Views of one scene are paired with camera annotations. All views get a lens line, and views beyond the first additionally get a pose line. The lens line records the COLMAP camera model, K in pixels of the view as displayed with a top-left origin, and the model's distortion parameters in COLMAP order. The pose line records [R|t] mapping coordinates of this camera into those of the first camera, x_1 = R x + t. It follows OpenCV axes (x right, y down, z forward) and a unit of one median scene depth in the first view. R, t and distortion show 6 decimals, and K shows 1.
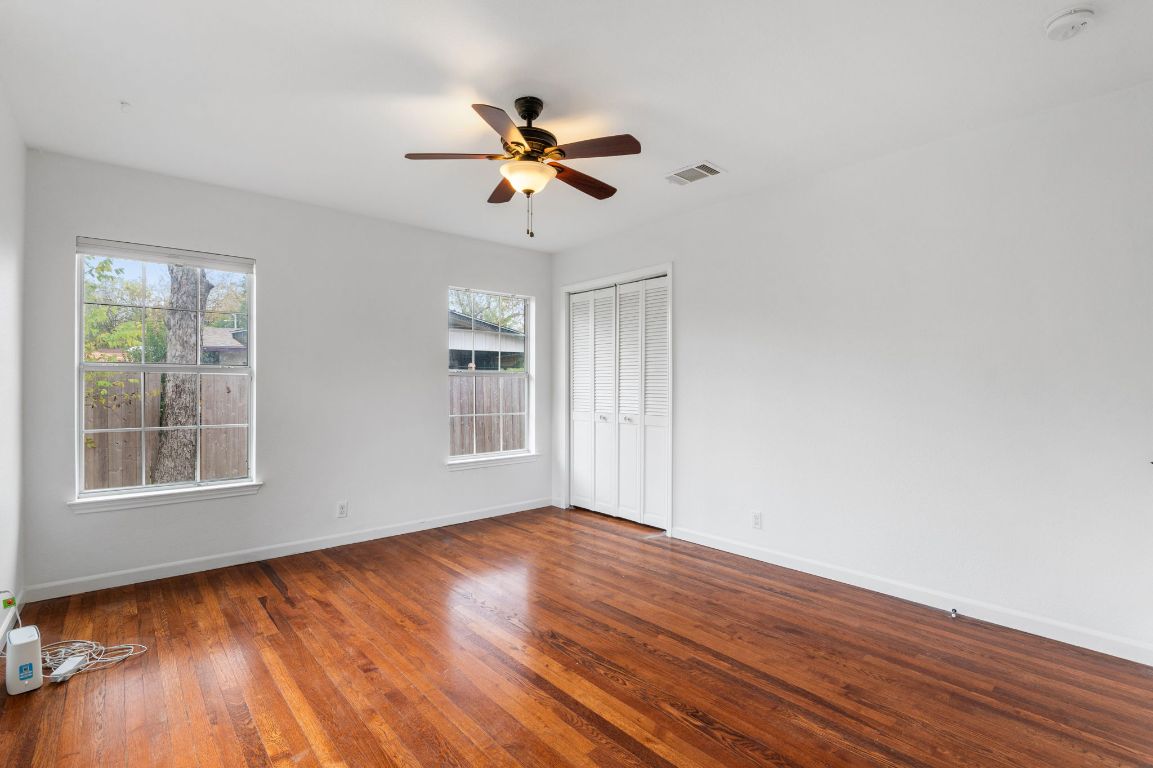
lens RADIAL K [[532.0, 0, 576.2], [0, 532.0, 381.0], [0, 0, 1]] dist [-0.001616, -0.000519]
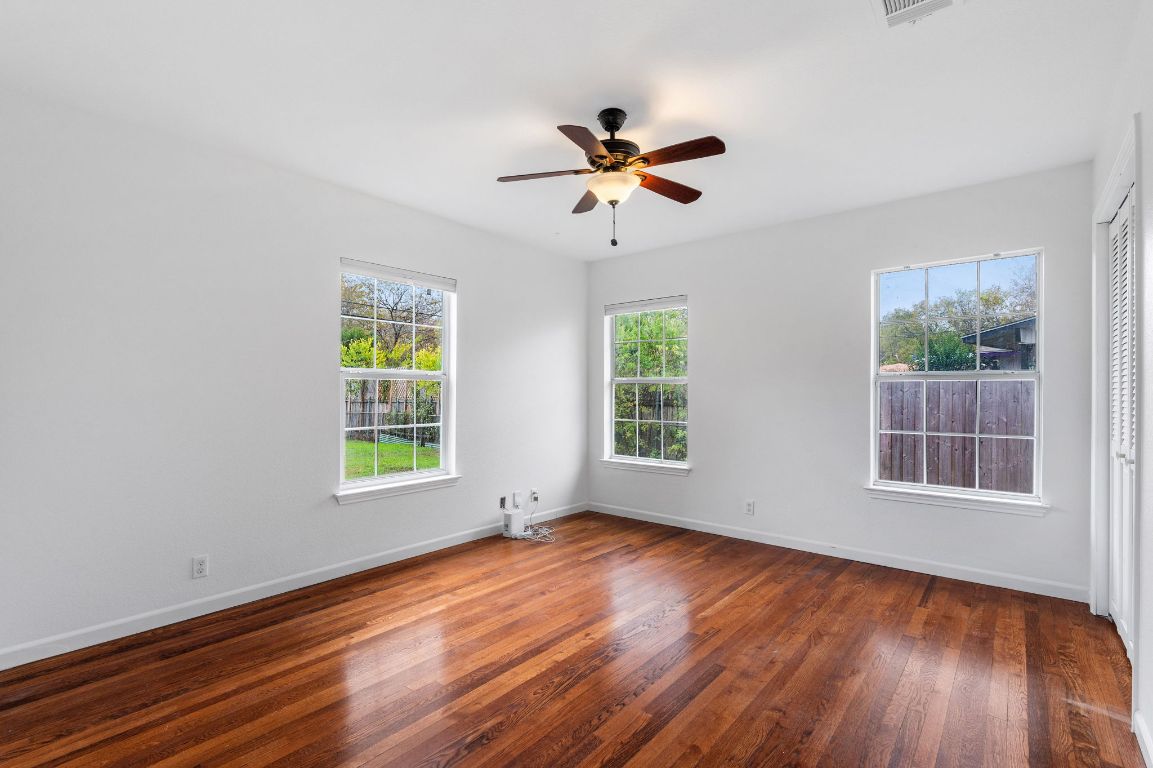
lens RADIAL K [[532.0, 0, 581.9], [0, 532.0, 393.2], [0, 0, 1]] dist [-0.001616, -0.000519]
pose [[0.155434, 0.001433, -0.987845, 0.647362], [0.006733, 0.999974, 0.002510, 0.004777], [0.987823, -0.007041, 0.155421, 0.560044]]
